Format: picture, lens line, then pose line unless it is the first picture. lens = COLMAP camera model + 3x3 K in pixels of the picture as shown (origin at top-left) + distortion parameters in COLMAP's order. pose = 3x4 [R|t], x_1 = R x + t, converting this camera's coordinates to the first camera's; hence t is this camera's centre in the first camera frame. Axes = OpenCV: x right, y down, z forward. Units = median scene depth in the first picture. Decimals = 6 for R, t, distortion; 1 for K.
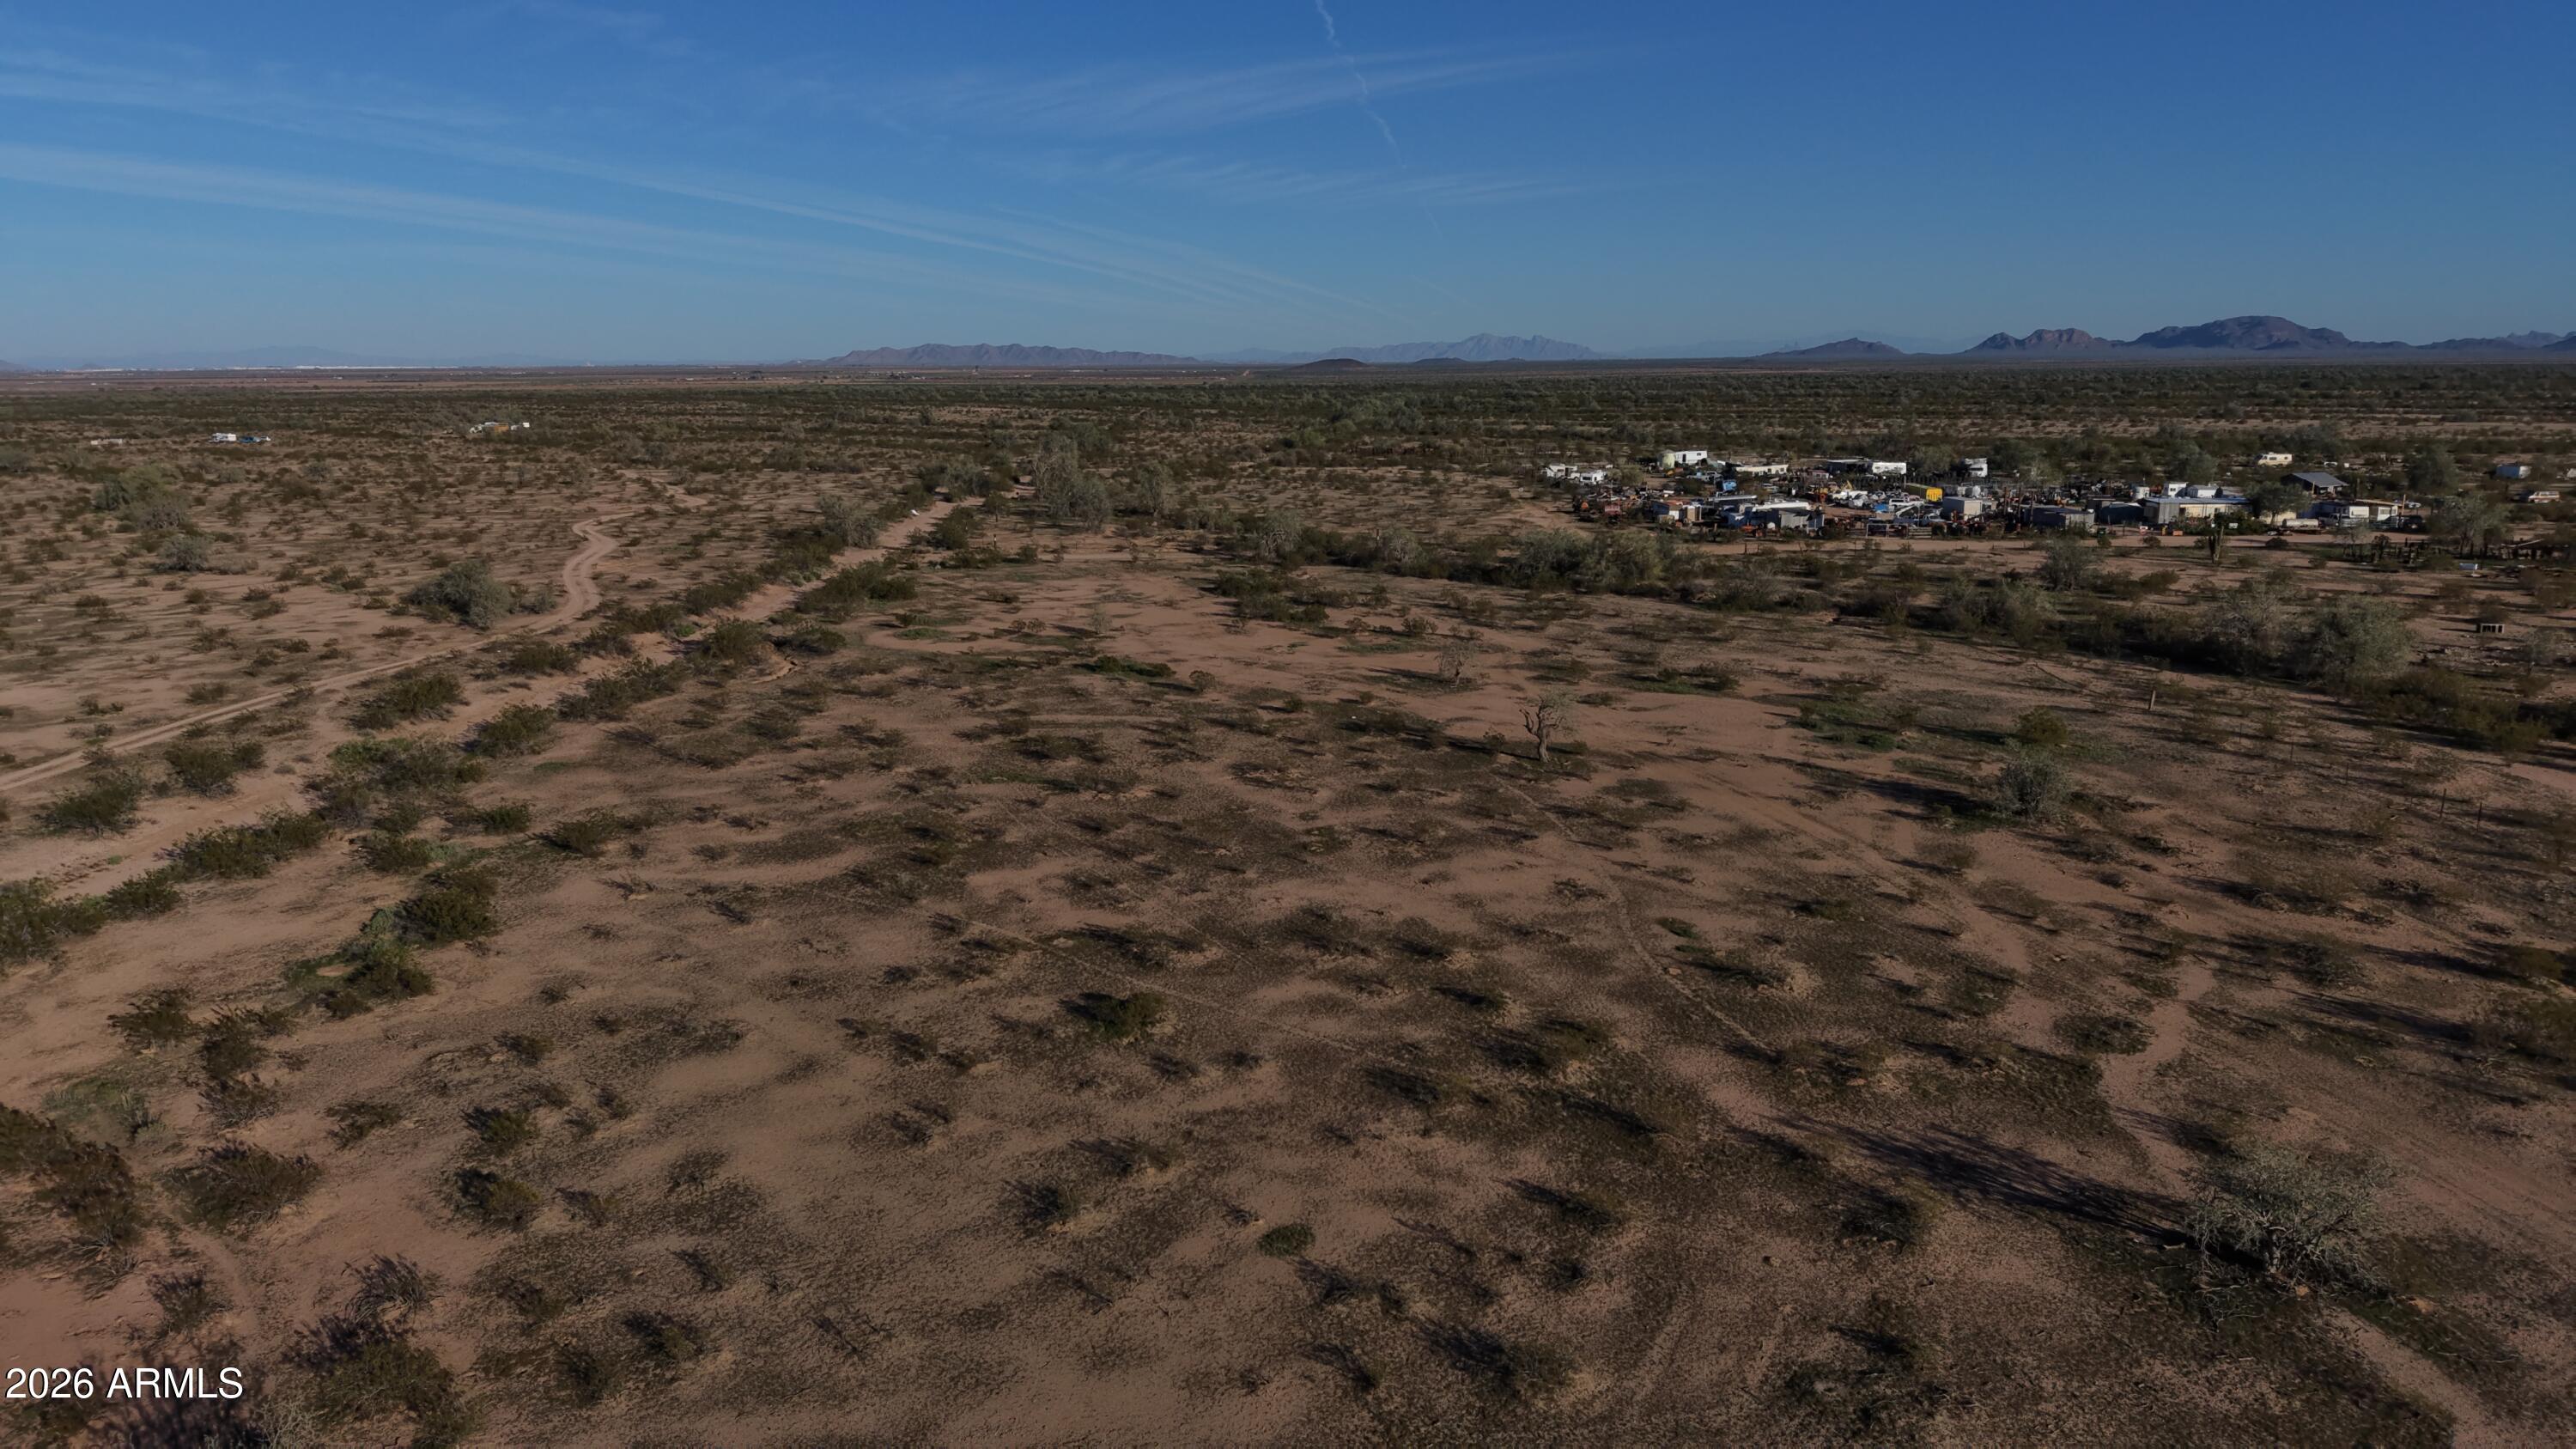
lens RADIAL K [[1715.5, 0, 1276.7], [0, 1715.5, 734.9], [0, 0, 1]] dist [0.035459, -0.040998]
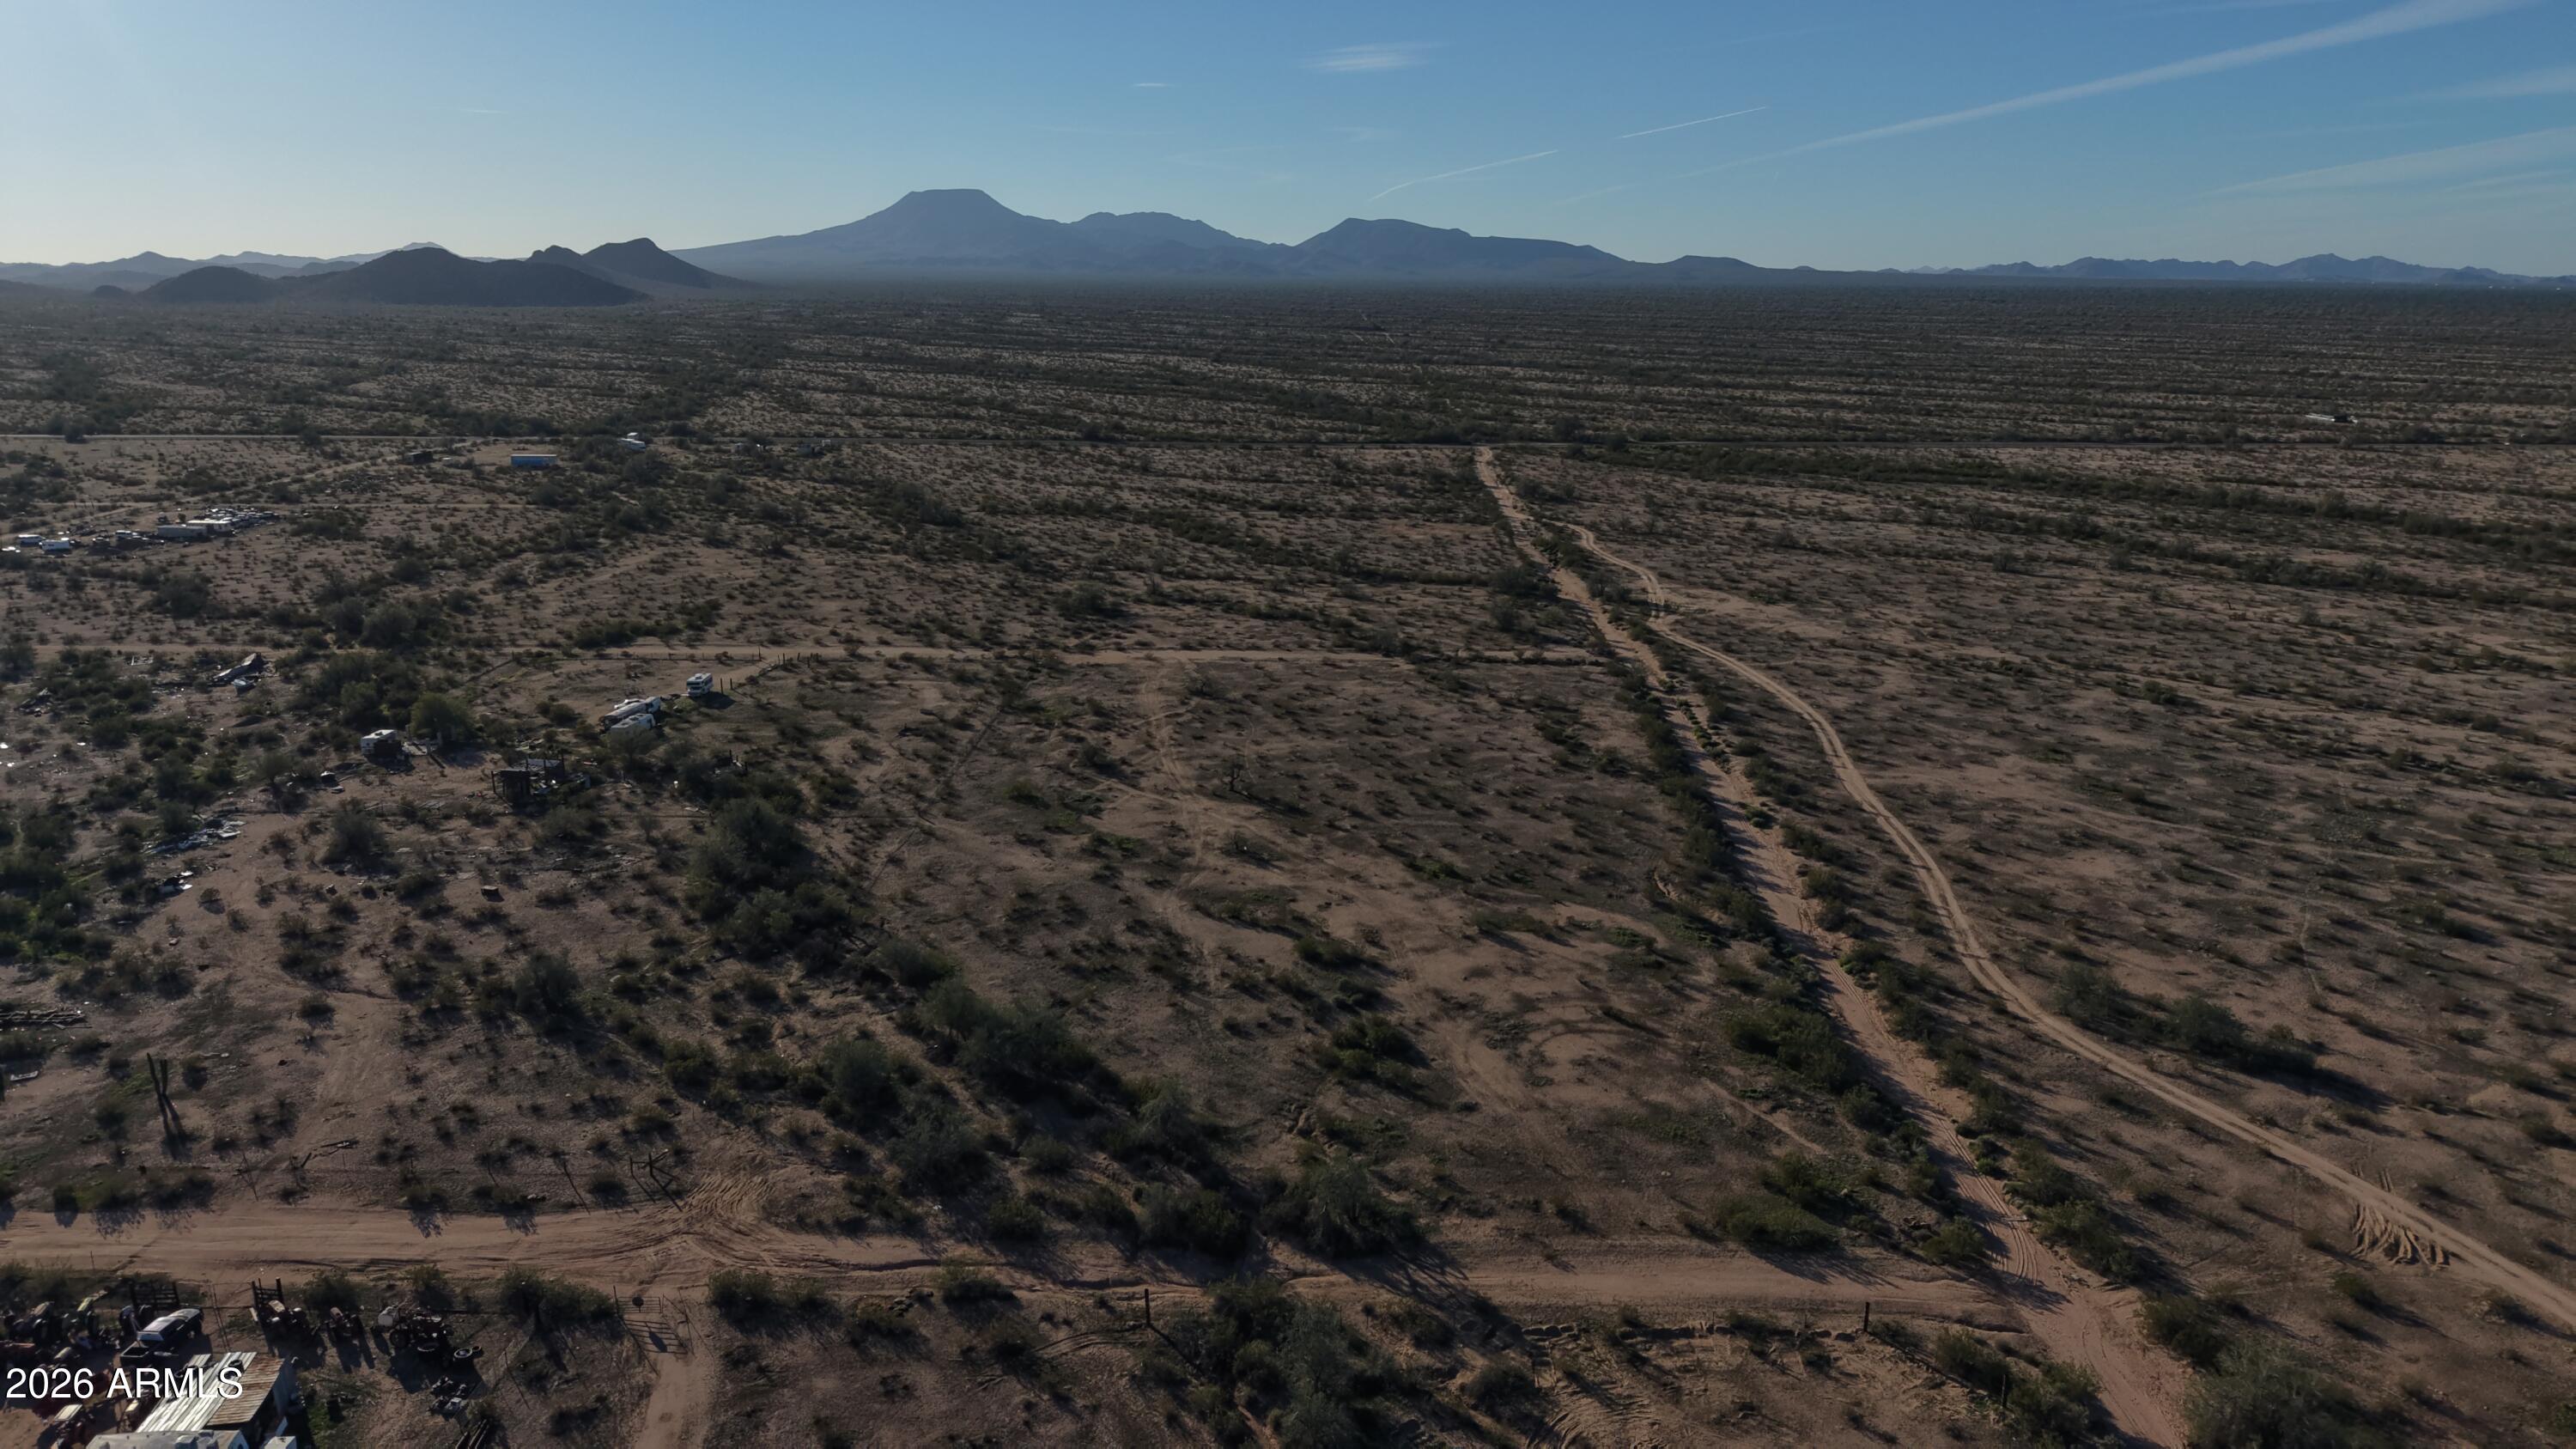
lens RADIAL K [[1715.5, 0, 1279.0], [0, 1715.5, 726.6], [0, 0, 1]] dist [0.035459, -0.040998]
pose [[-0.999244, 0.000912, 0.038861, -0.009612], [0.018330, 0.892646, 0.450385, -1.265916], [-0.034278, 0.450757, -0.891988, 3.406999]]
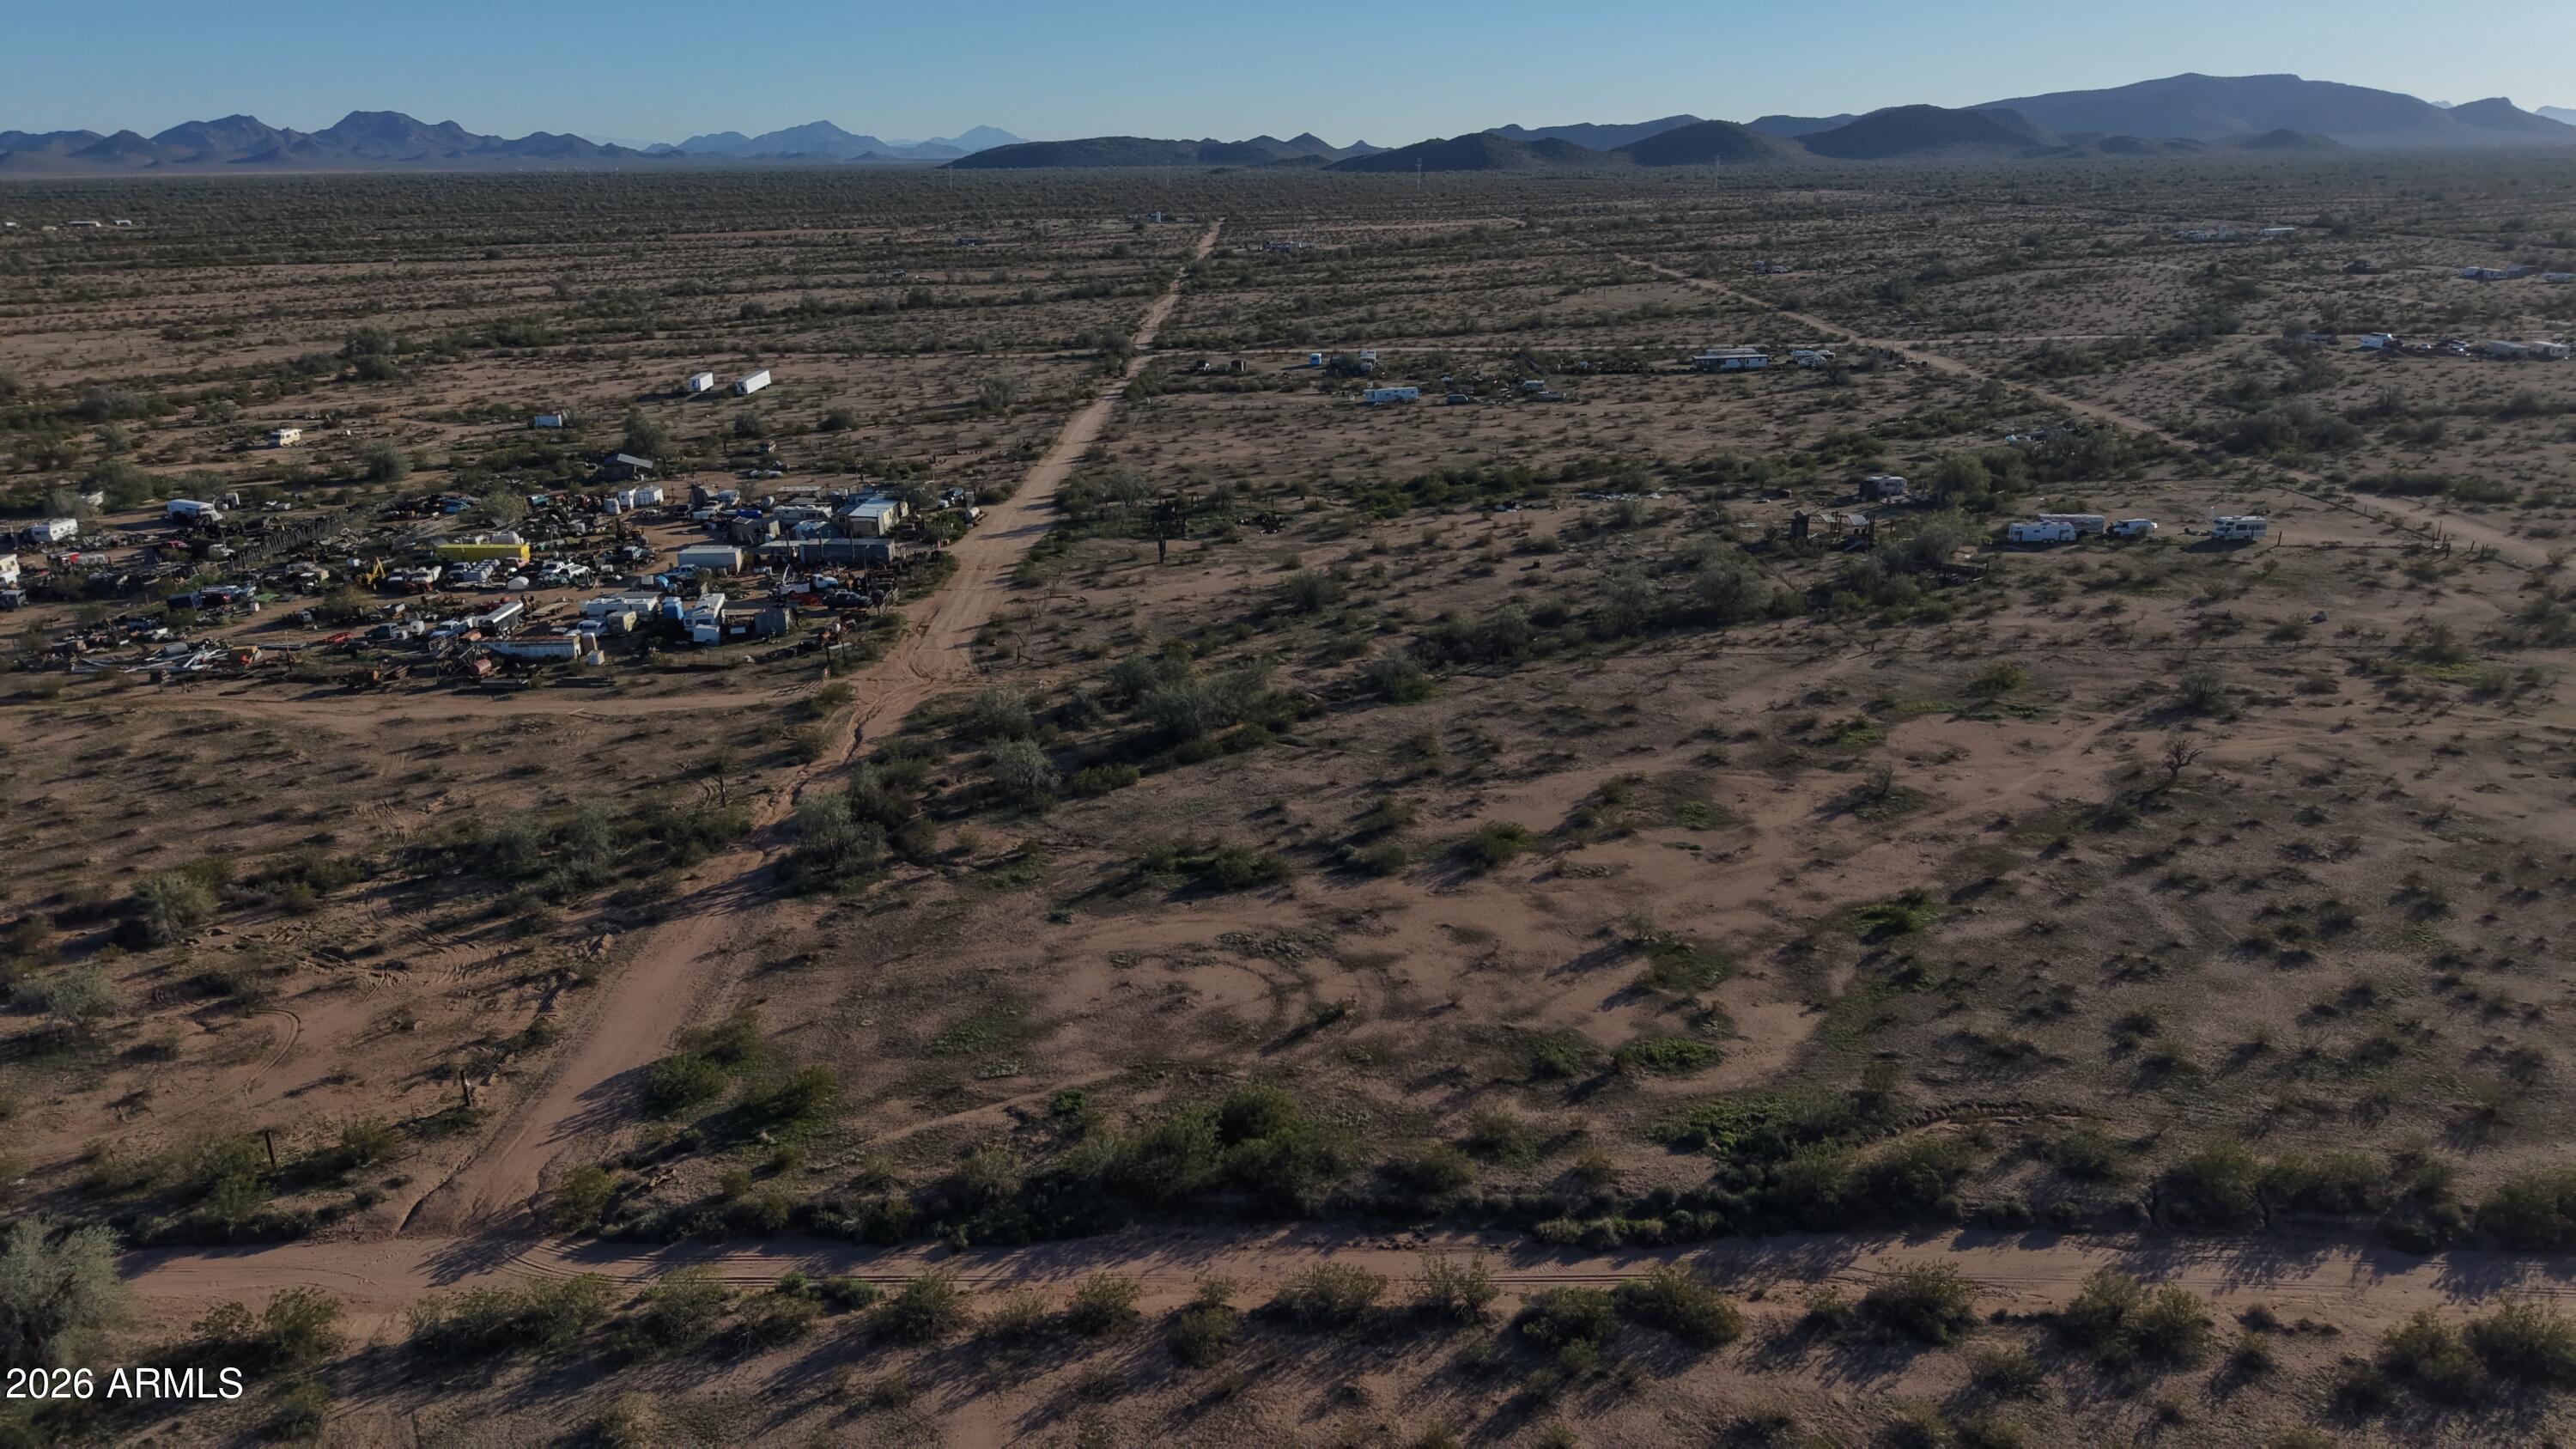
lens RADIAL K [[1715.5, 0, 1284.0], [0, 1715.5, 716.4], [0, 0, 1]] dist [0.035459, -0.040998]
pose [[0.008781, -0.303750, 0.952711, -1.391787], [0.218067, 0.930399, 0.294627, -0.711294], [-0.975894, 0.205168, 0.074408, 1.778102]]
